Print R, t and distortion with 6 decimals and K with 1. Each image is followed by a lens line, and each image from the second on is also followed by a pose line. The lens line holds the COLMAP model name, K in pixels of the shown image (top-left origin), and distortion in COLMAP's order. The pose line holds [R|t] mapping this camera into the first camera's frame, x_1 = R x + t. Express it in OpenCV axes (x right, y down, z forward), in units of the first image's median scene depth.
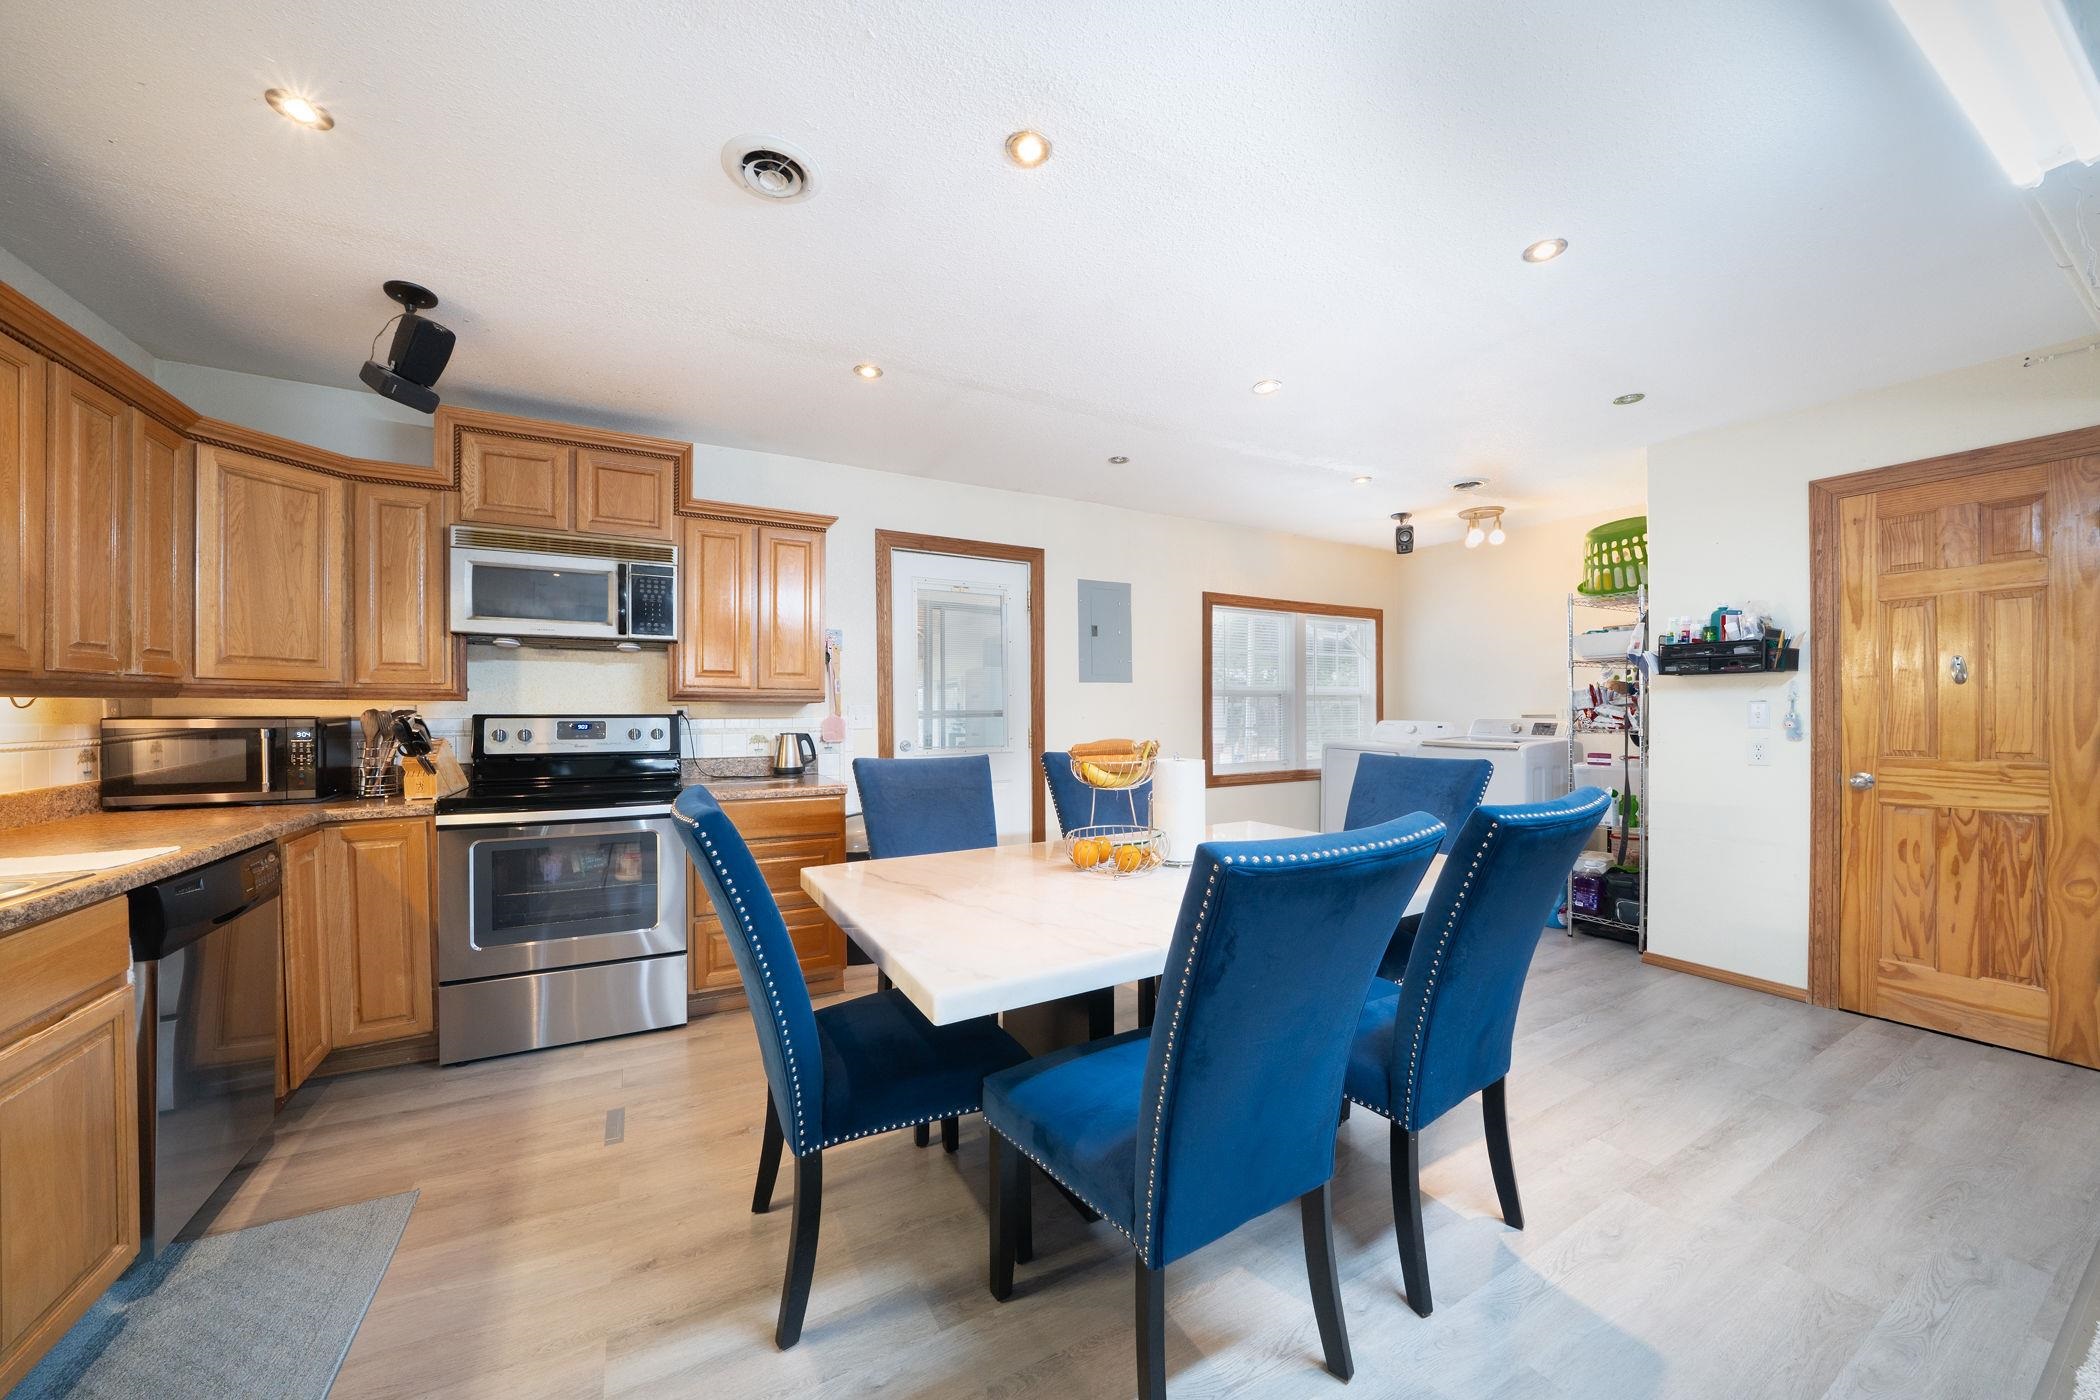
lens RADIAL K [[752.2, 0, 1052.5], [0, 752.2, 714.3], [0, 0, 1]] dist [-0.000197, -0.000060]
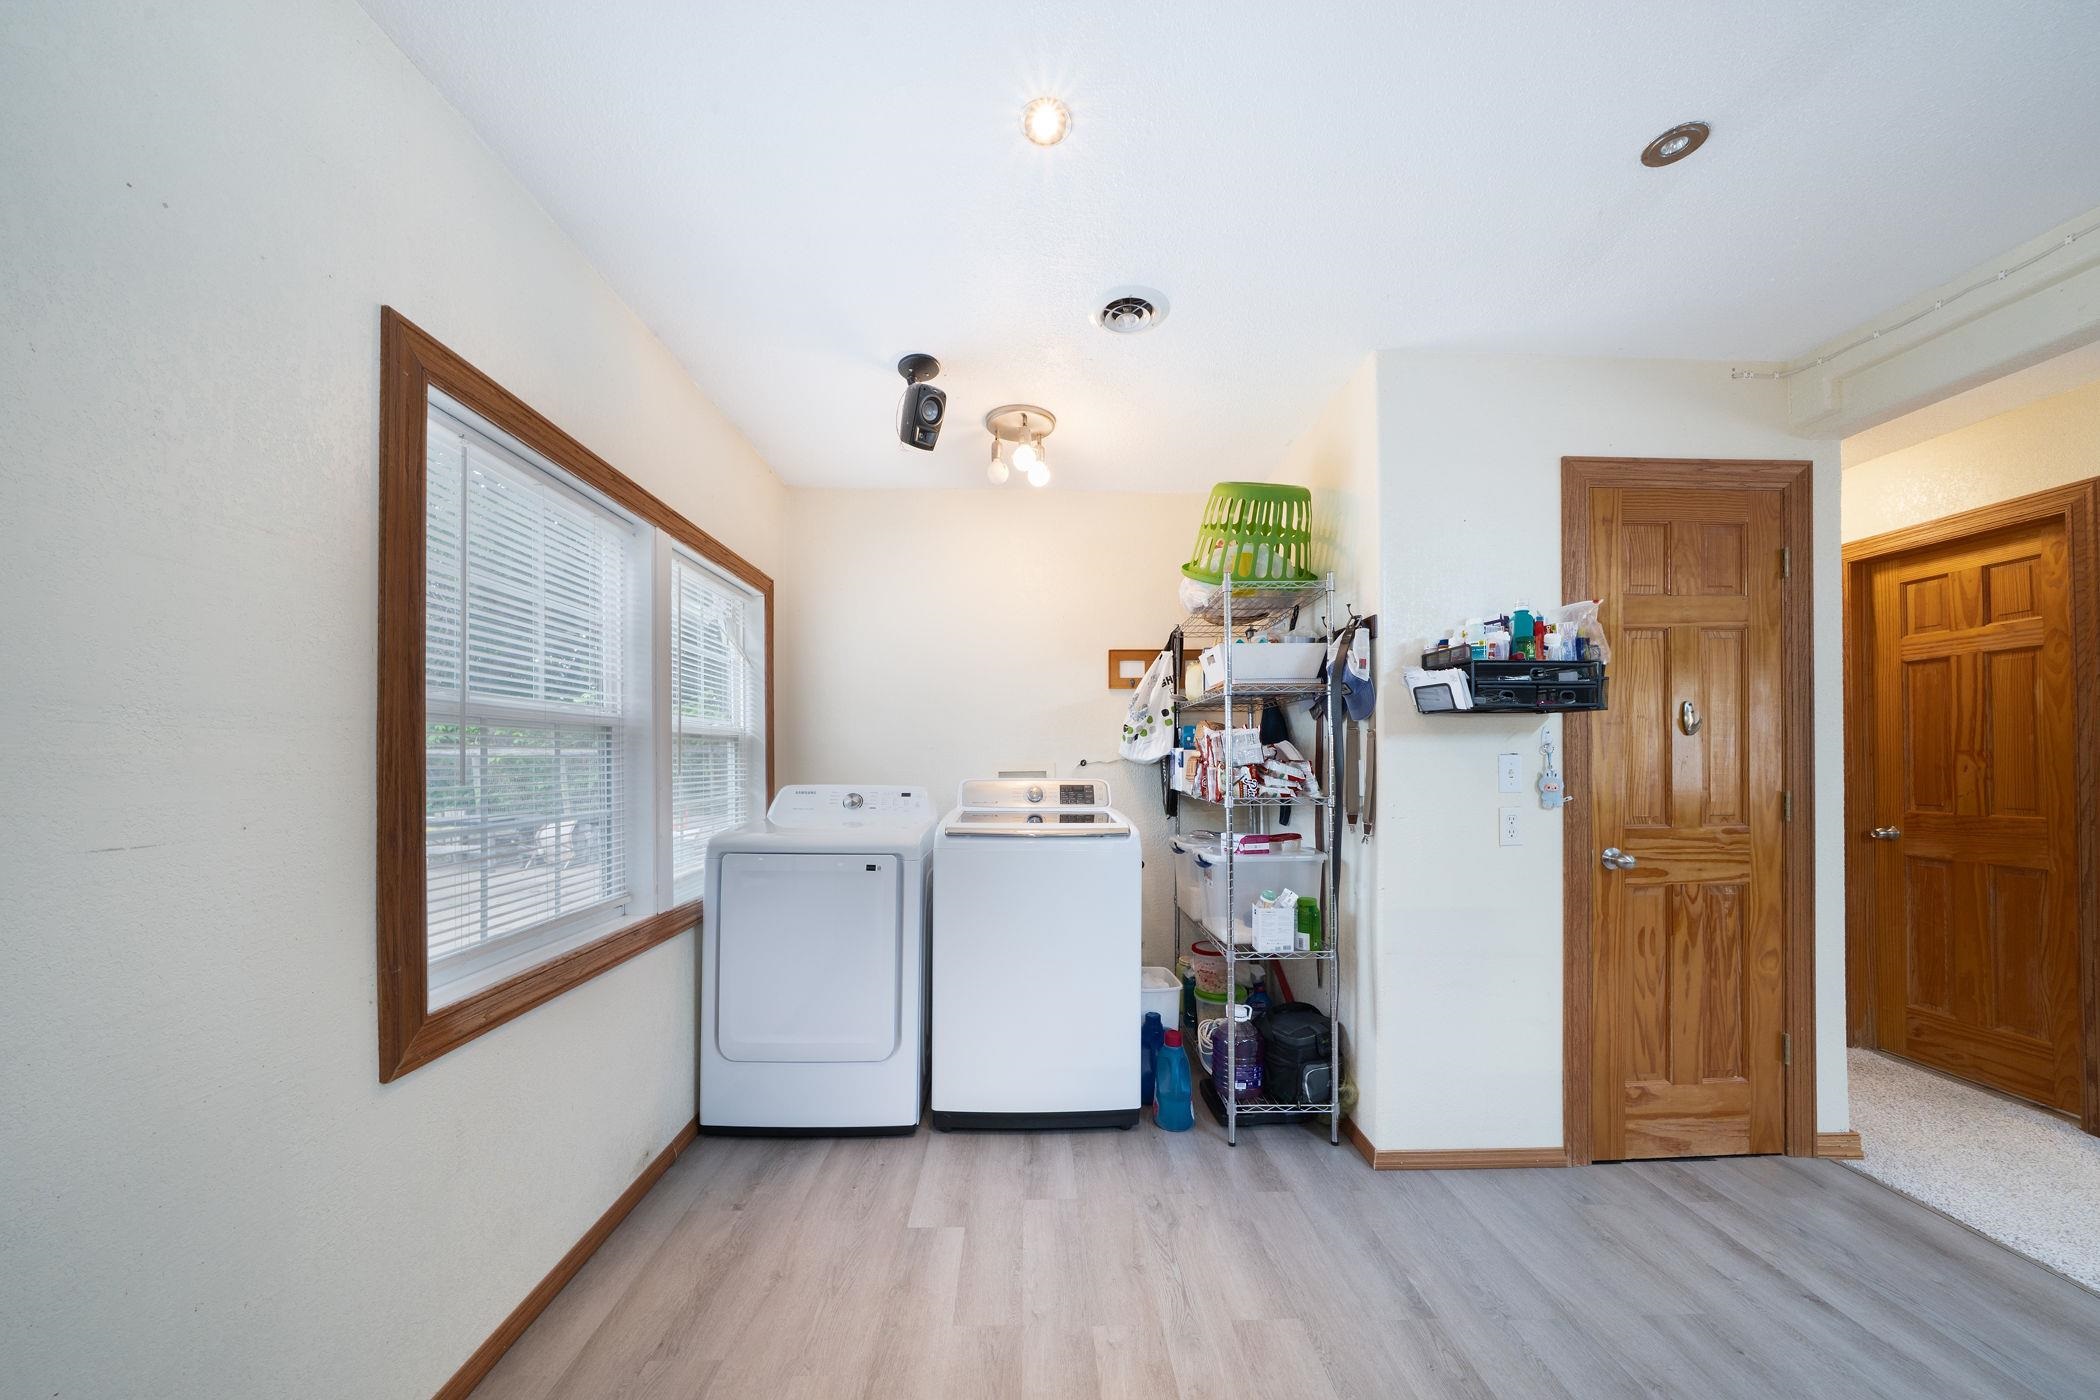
lens RADIAL K [[712.4, 0, 1043.9], [0, 712.4, 750.2], [0, 0, 1]] dist [-0.000691, -0.000020]
pose [[0.468922, 0.005840, 0.883220, 0.151081], [0.004200, 0.999952, -0.008841, -0.017588], [-0.883230, 0.007856, 0.468875, 1.131709]]
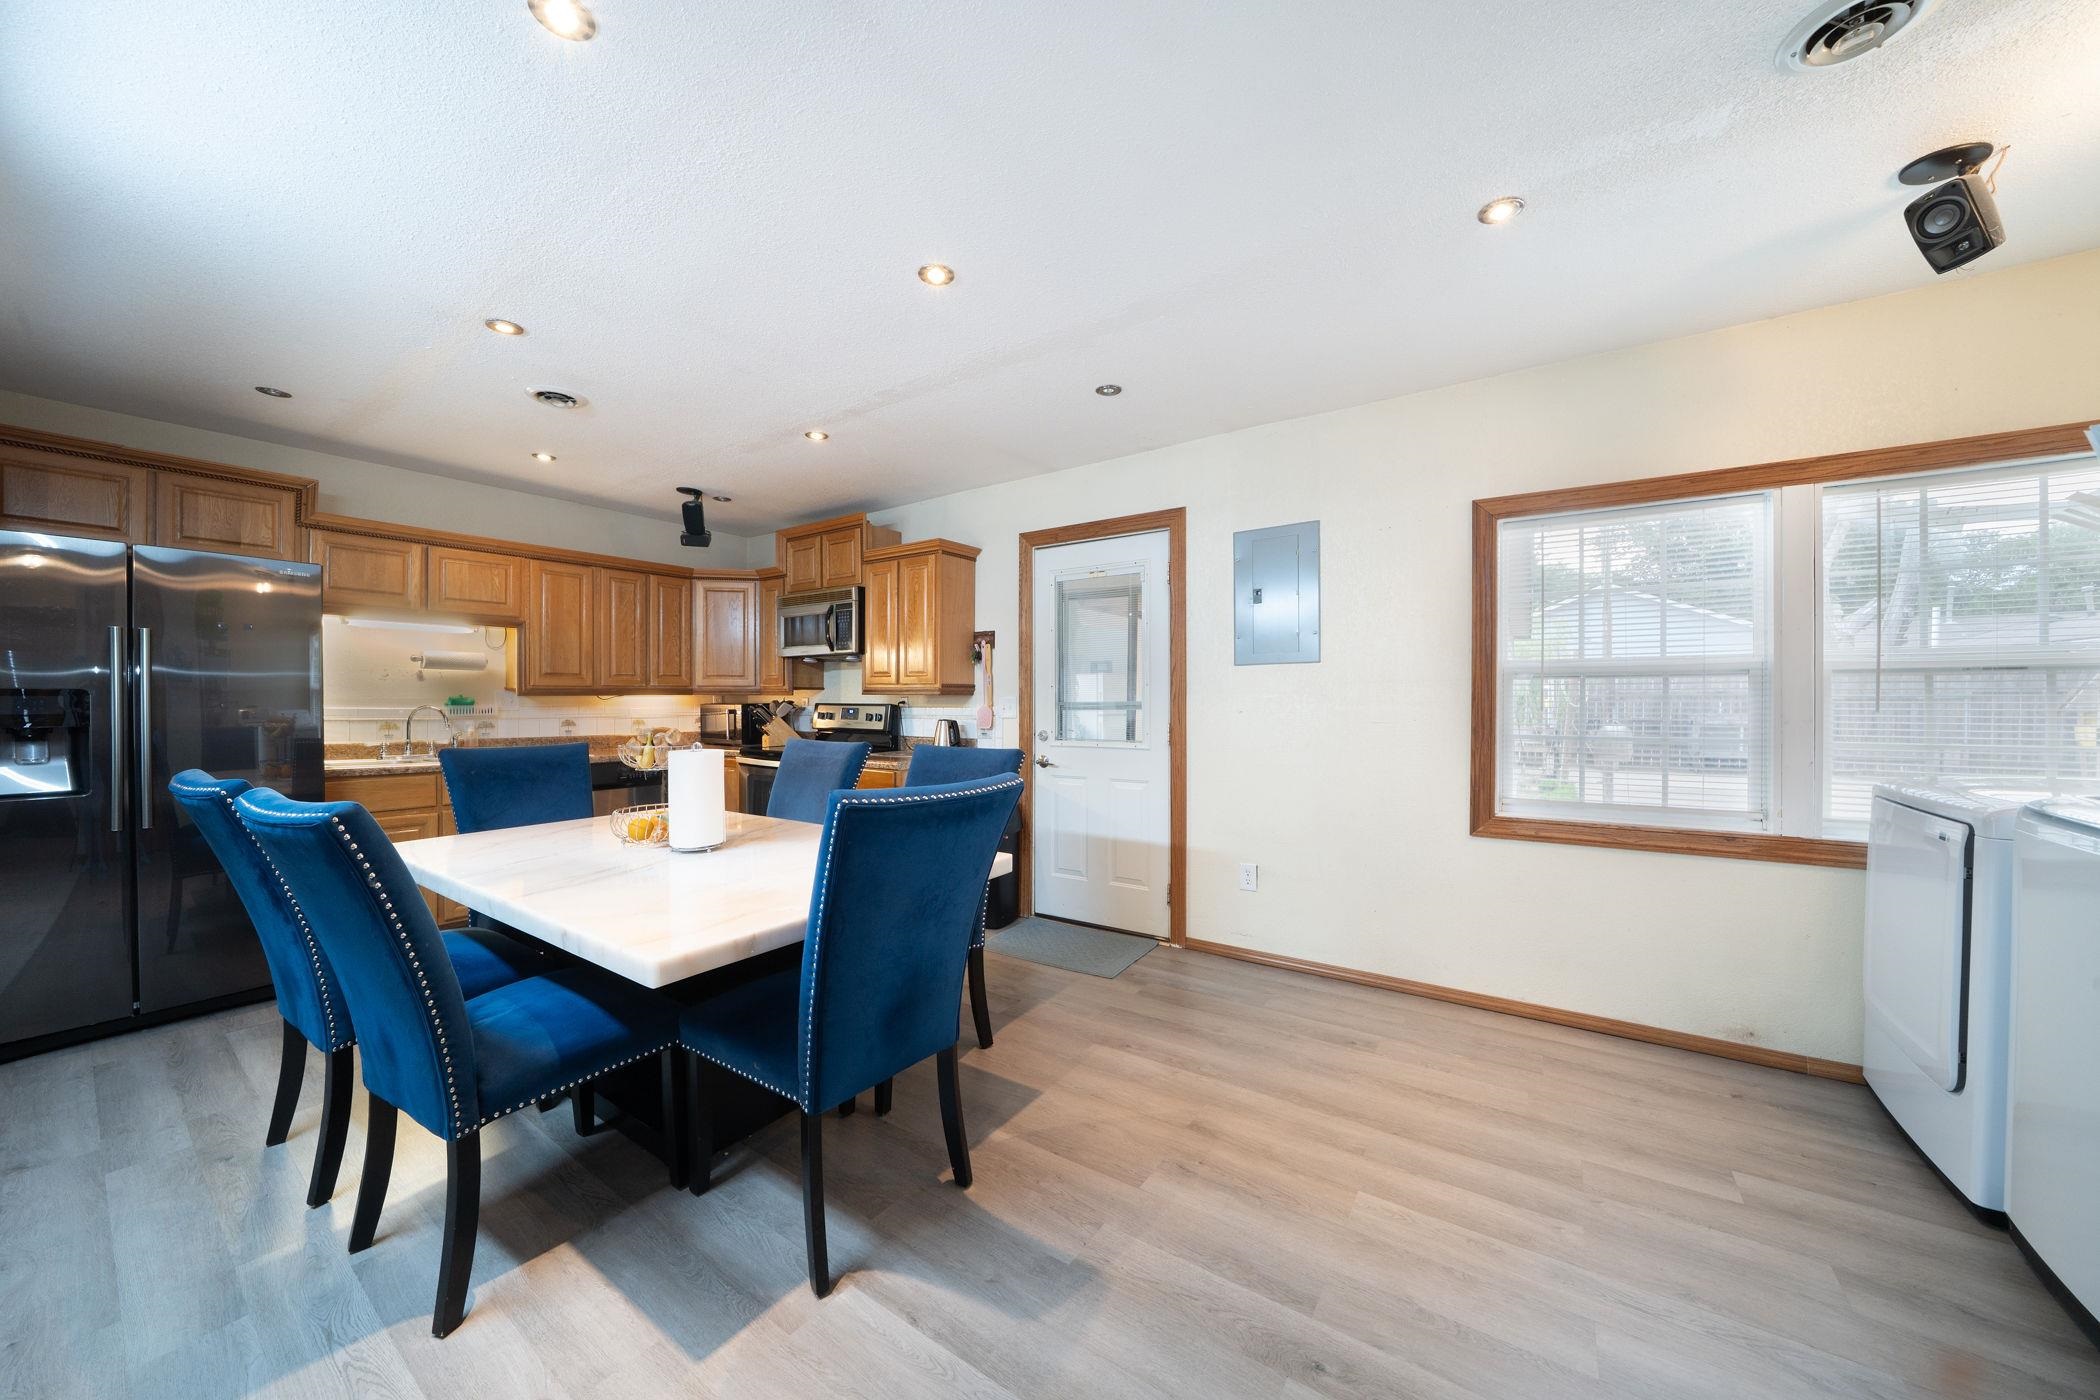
lens RADIAL K [[718.6, 0, 1040.7], [0, 718.6, 708.6], [0, 0, 1]] dist [-0.010350, -0.000013]
pose [[0.440662, 0.015354, -0.897542, 0.913780], [-0.002645, 0.999872, 0.015806, -0.014175], [0.897669, -0.004592, 0.440646, 0.735275]]
